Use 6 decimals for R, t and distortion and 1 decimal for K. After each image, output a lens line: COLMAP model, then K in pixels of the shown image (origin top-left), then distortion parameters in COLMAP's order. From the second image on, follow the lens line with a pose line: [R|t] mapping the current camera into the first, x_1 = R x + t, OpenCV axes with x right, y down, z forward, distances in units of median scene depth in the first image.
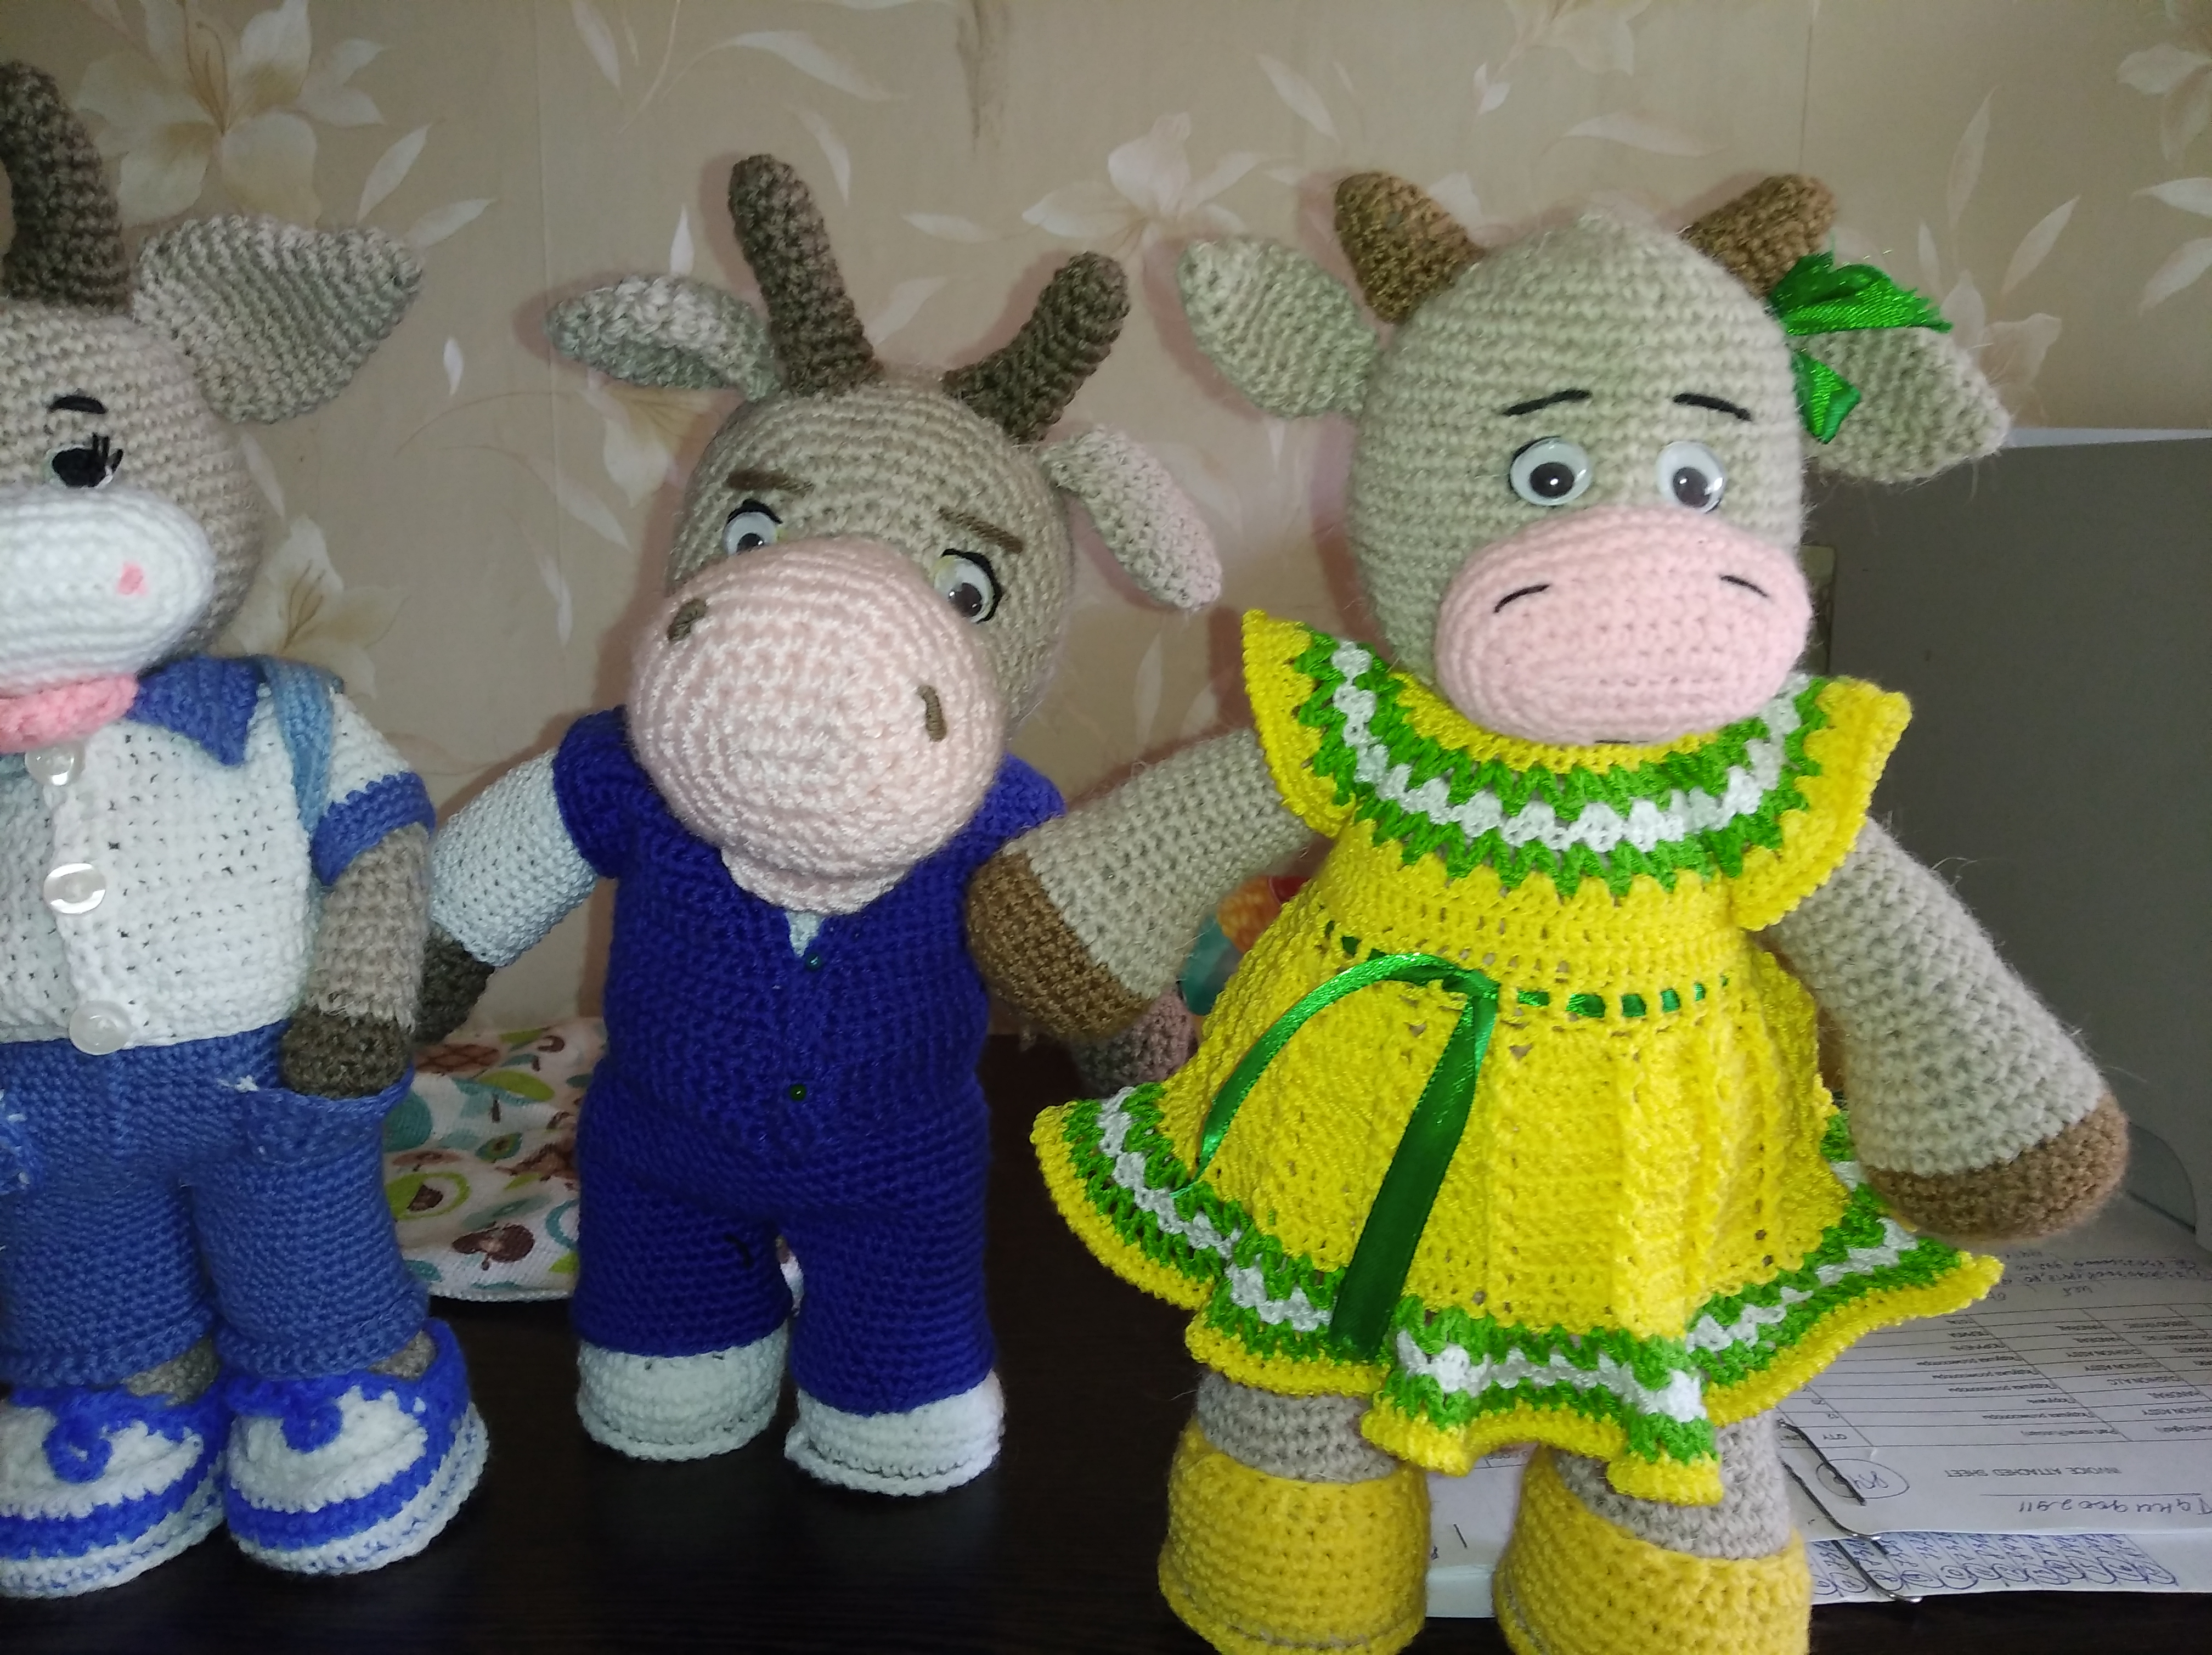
lens RADIAL K [[1781.9, 0, 1018.1], [0, 1781.9, 825.4], [0, 0, 1]] dist [0.094333, -0.199387]
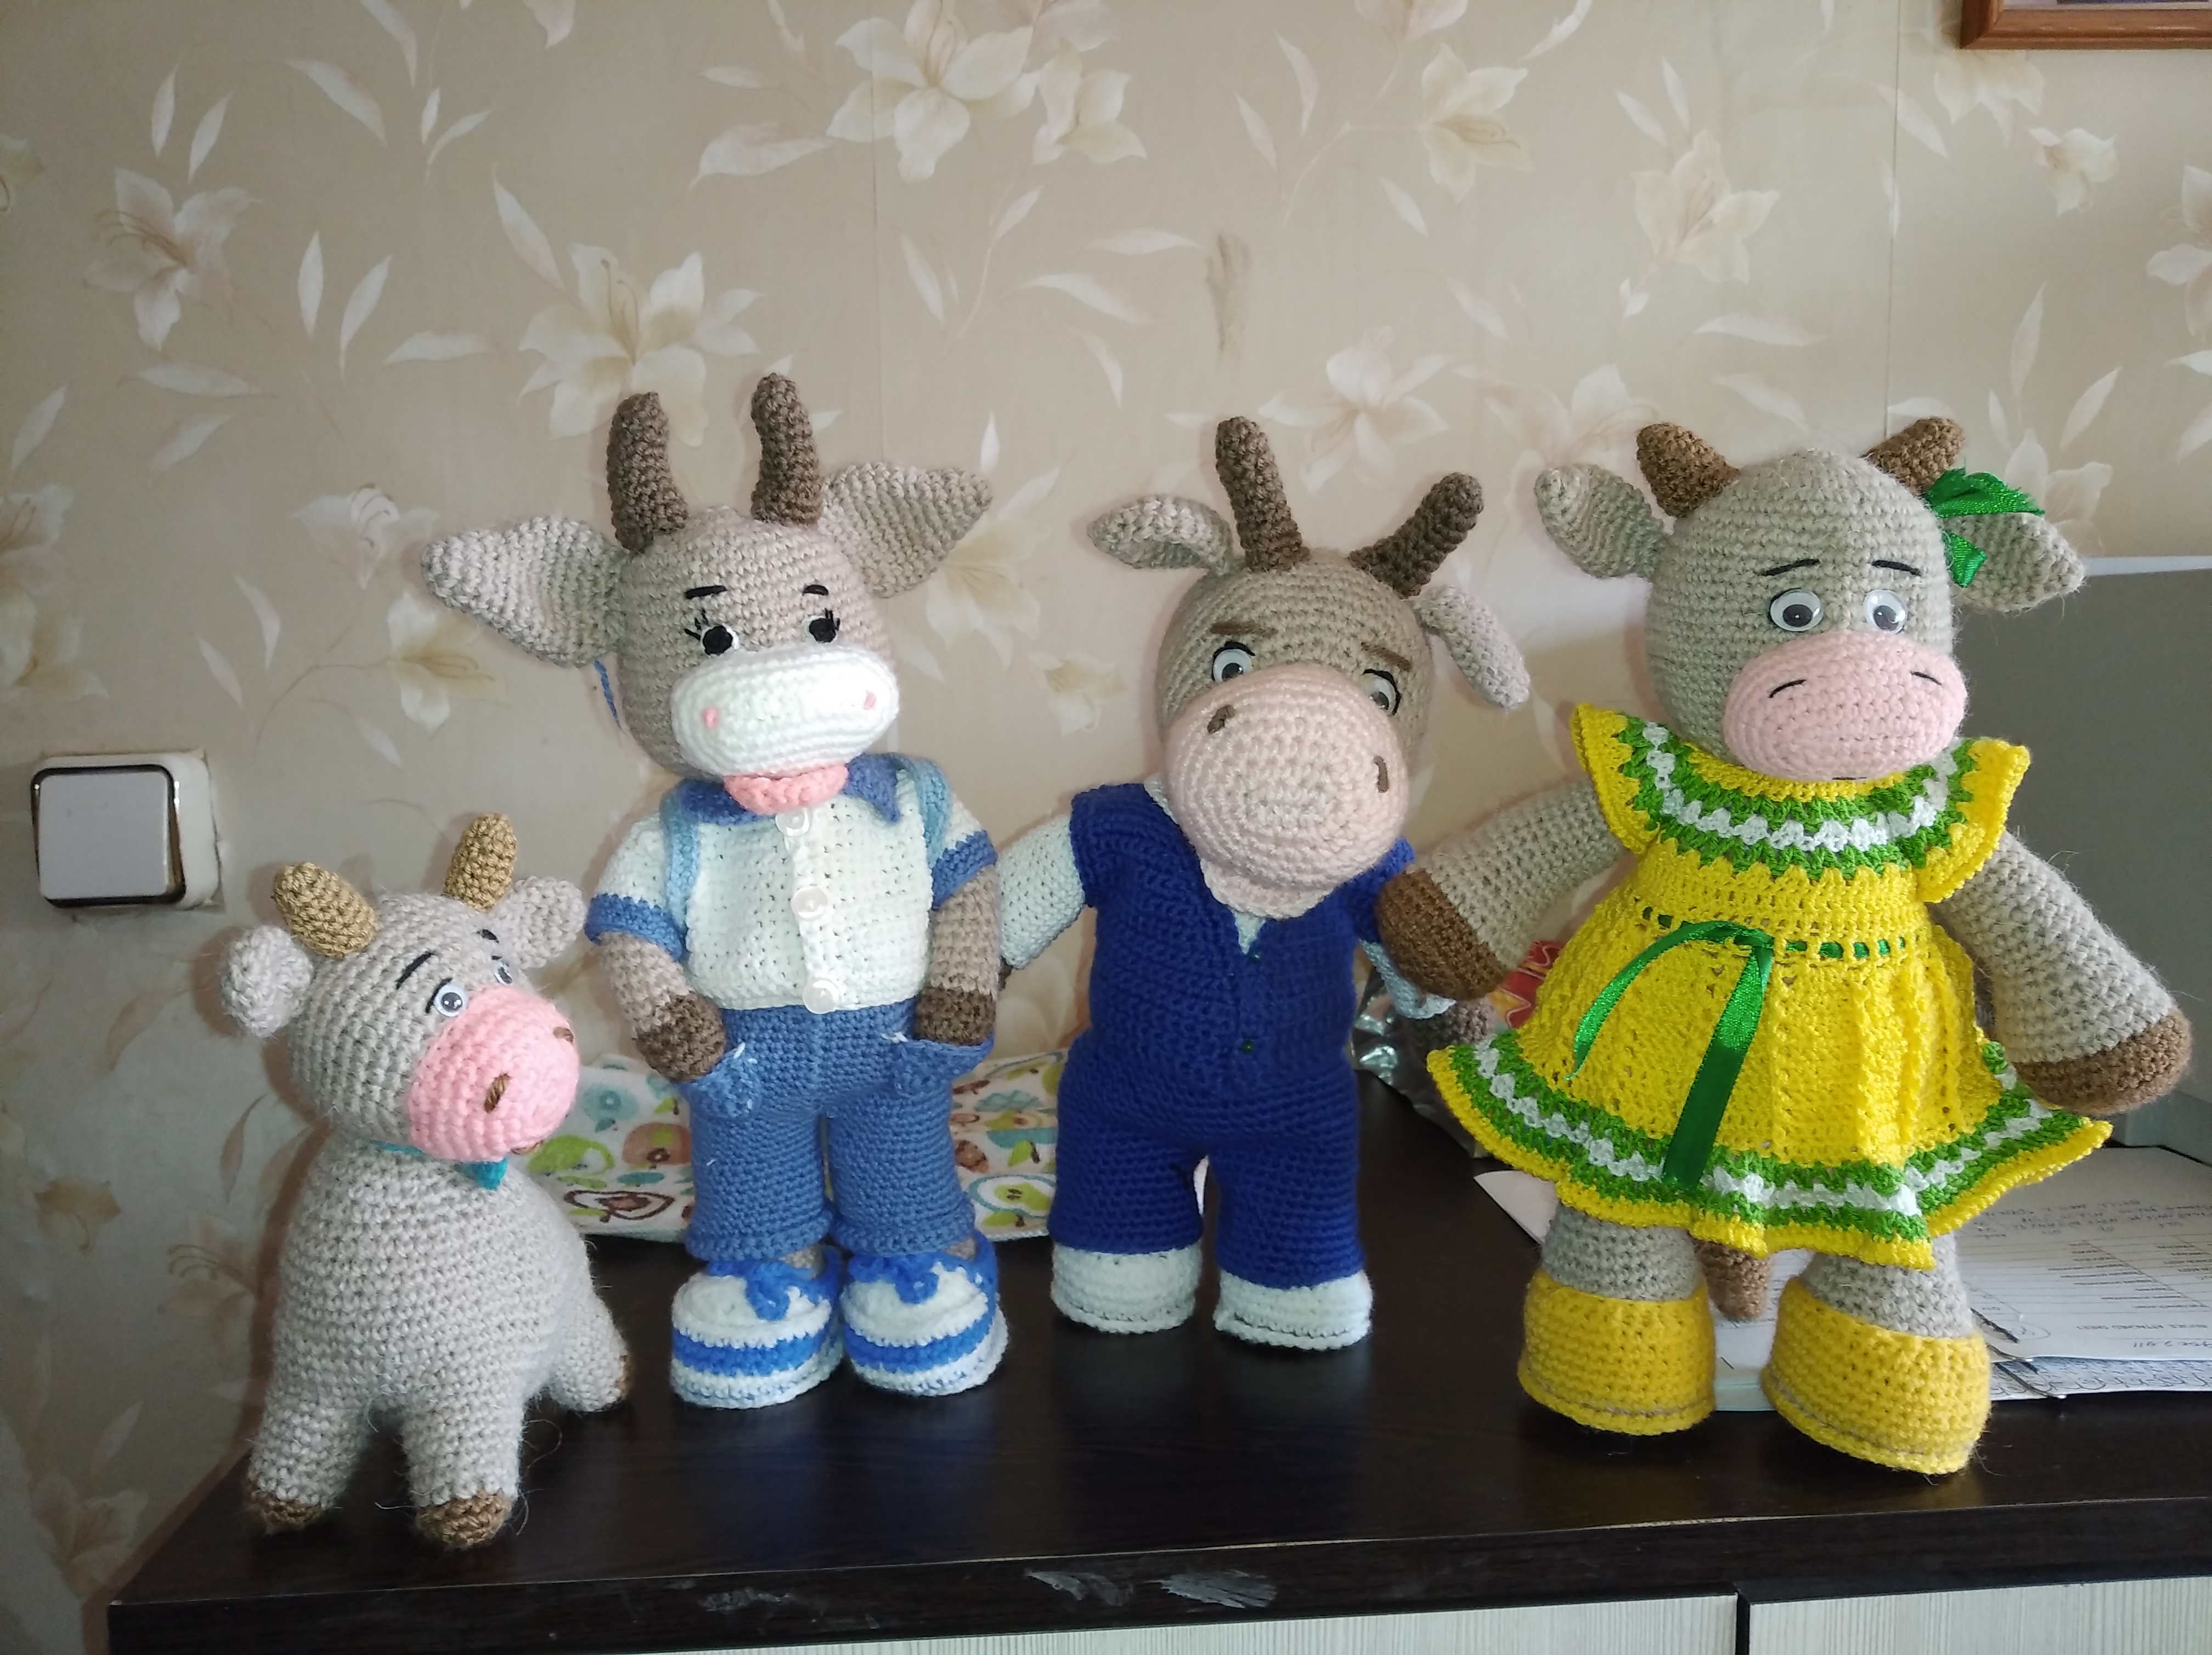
lens RADIAL K [[1647.0, 0, 1106.0], [0, 1647.0, 827.5], [0, 0, 1]] dist [0.078155, -0.146870]
pose [[0.999420, -0.020179, -0.027448, -0.237075], [0.018387, 0.997776, -0.064063, 0.066722], [0.028680, 0.063521, 0.997568, -0.404002]]
